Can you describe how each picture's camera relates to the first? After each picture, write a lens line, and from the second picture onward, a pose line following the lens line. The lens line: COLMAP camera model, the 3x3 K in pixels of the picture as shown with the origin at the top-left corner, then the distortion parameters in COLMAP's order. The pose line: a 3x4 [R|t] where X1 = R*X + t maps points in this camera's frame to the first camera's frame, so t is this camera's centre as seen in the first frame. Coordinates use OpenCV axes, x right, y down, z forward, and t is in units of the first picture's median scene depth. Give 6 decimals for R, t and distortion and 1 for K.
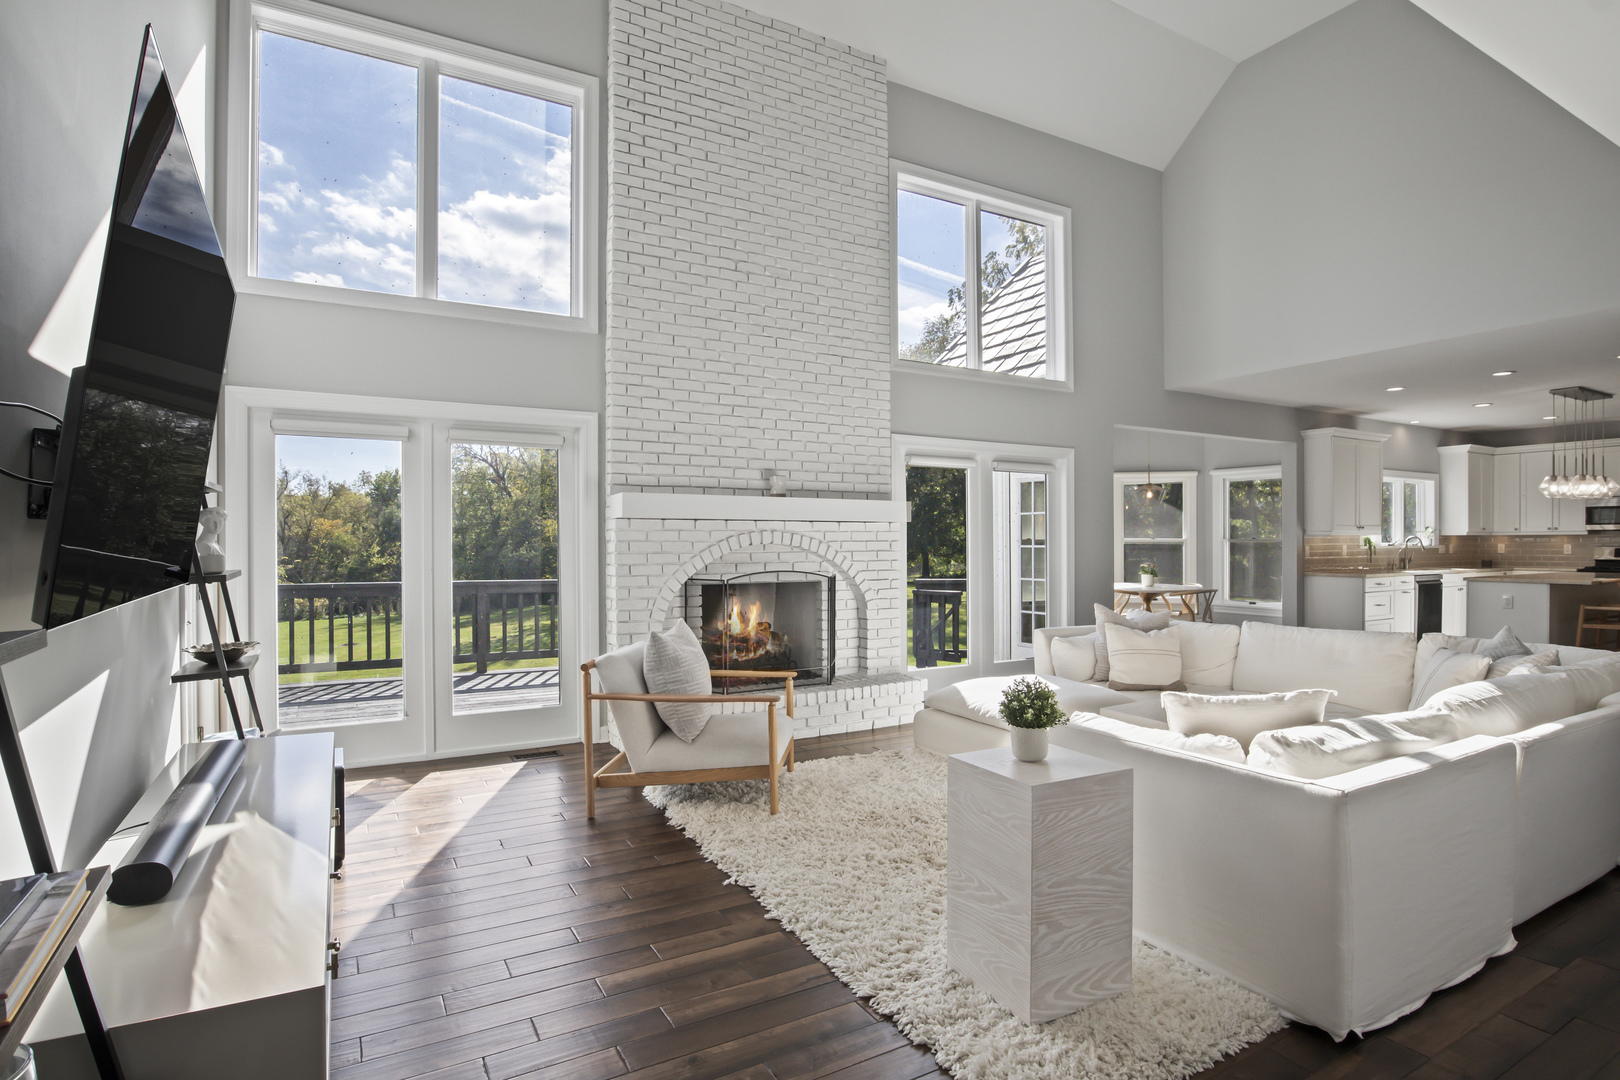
lens RADIAL K [[829.6, 0, 810.0], [0, 829.6, 544.2], [0, 0, 1]] dist [-0.019531, 0.001666]
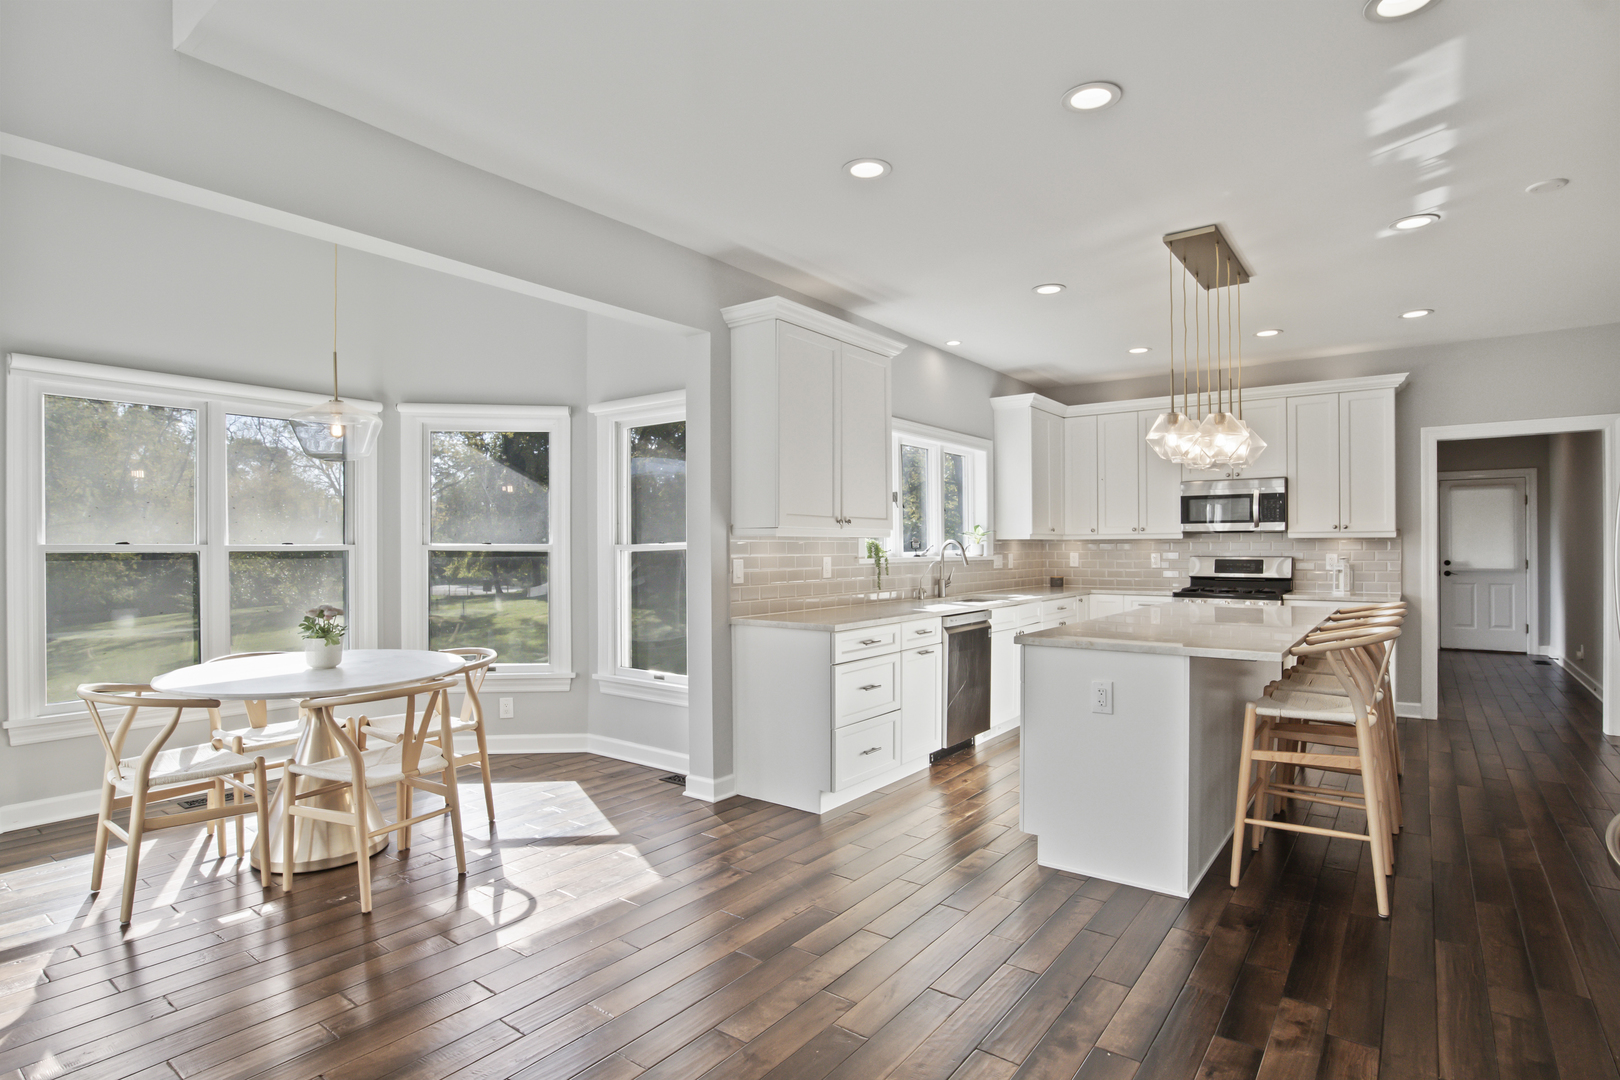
lens RADIAL K [[829.6, 0, 808.4], [0, 829.6, 542.5], [0, 0, 1]] dist [-0.019531, 0.001666]
pose [[0.920111, 0.001924, 0.391654, 0.412575], [0.002365, 0.999942, -0.010468, -0.002532], [-0.391652, 0.010558, 0.920053, 0.503064]]
